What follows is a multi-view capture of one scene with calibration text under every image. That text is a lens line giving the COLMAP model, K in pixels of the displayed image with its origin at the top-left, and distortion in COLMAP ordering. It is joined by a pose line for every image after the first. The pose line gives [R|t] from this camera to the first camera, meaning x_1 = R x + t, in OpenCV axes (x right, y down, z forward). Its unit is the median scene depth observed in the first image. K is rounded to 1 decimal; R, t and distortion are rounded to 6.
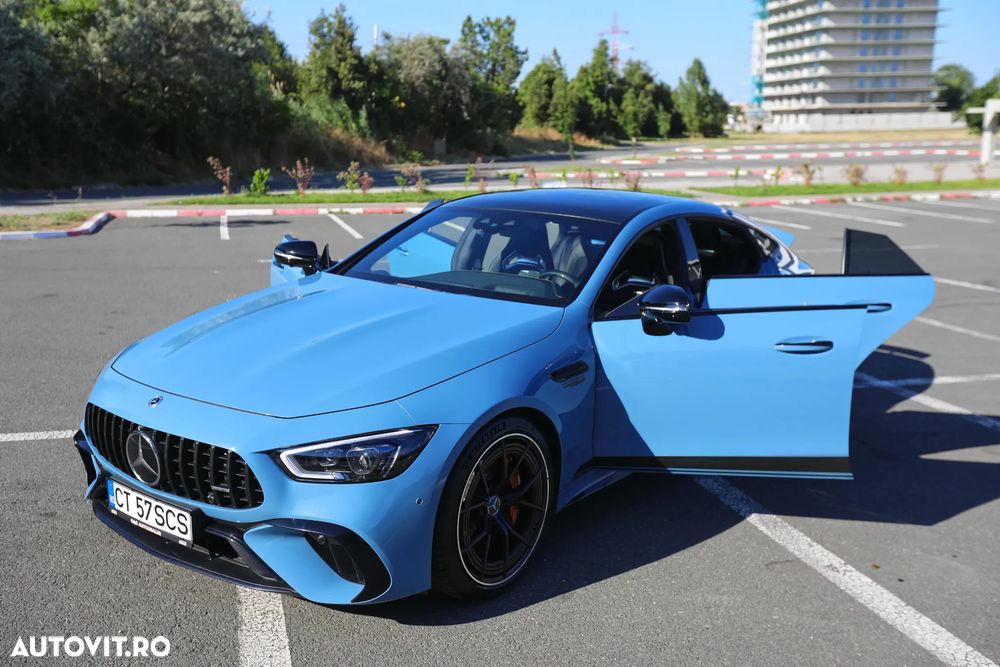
lens RADIAL K [[947.6, 0, 514.5], [0, 947.6, 313.2], [0, 0, 1]] dist [0.024954, 0.006528]
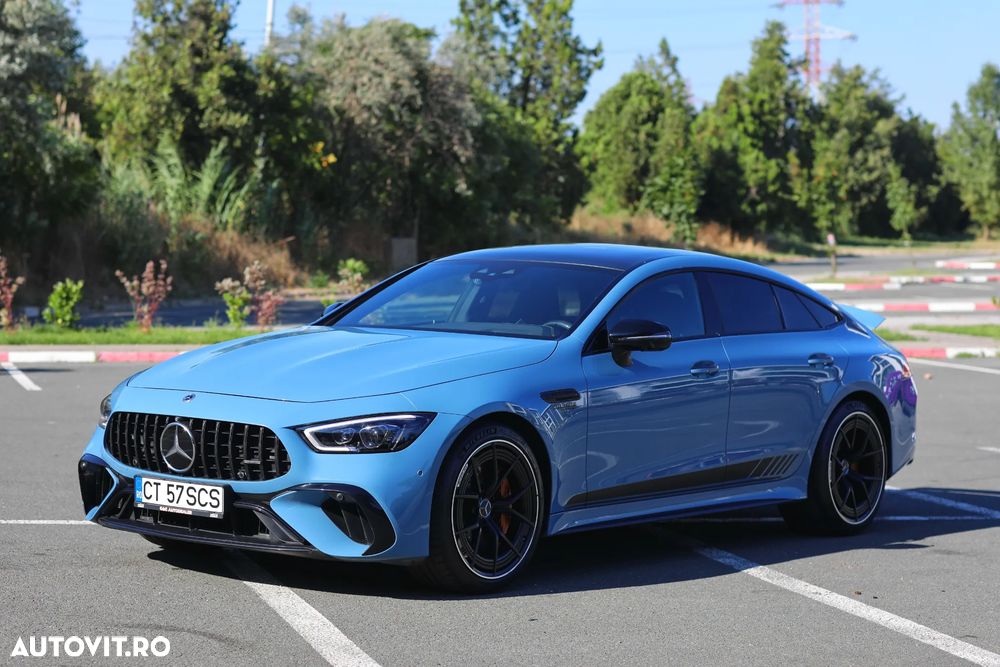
lens RADIAL K [[2283.0, 0, 458.1], [0, 2283.0, 334.5], [0, 0, 1]] dist [0.003583, -0.647493]
pose [[0.998619, 0.007217, -0.052044, 0.006447], [-0.014520, 0.989852, -0.141356, 0.029734], [0.050496, 0.141917, 0.988590, -0.126630]]
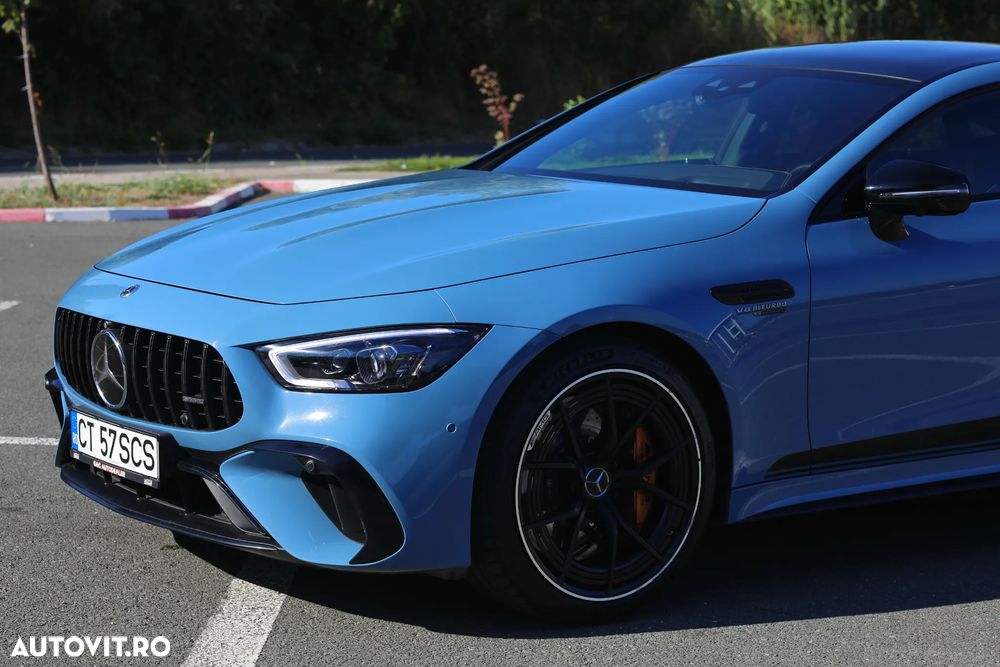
lens RADIAL K [[2370.6, 0, 500.0], [0, 2370.6, 333.5], [0, 0, 1]] dist [-0.119734, -0.529198]
pose [[0.949100, 0.032460, -0.313298, 0.032880], [-0.052788, 0.996999, -0.056617, 0.015657], [0.310520, 0.070274, 0.947966, -0.043938]]
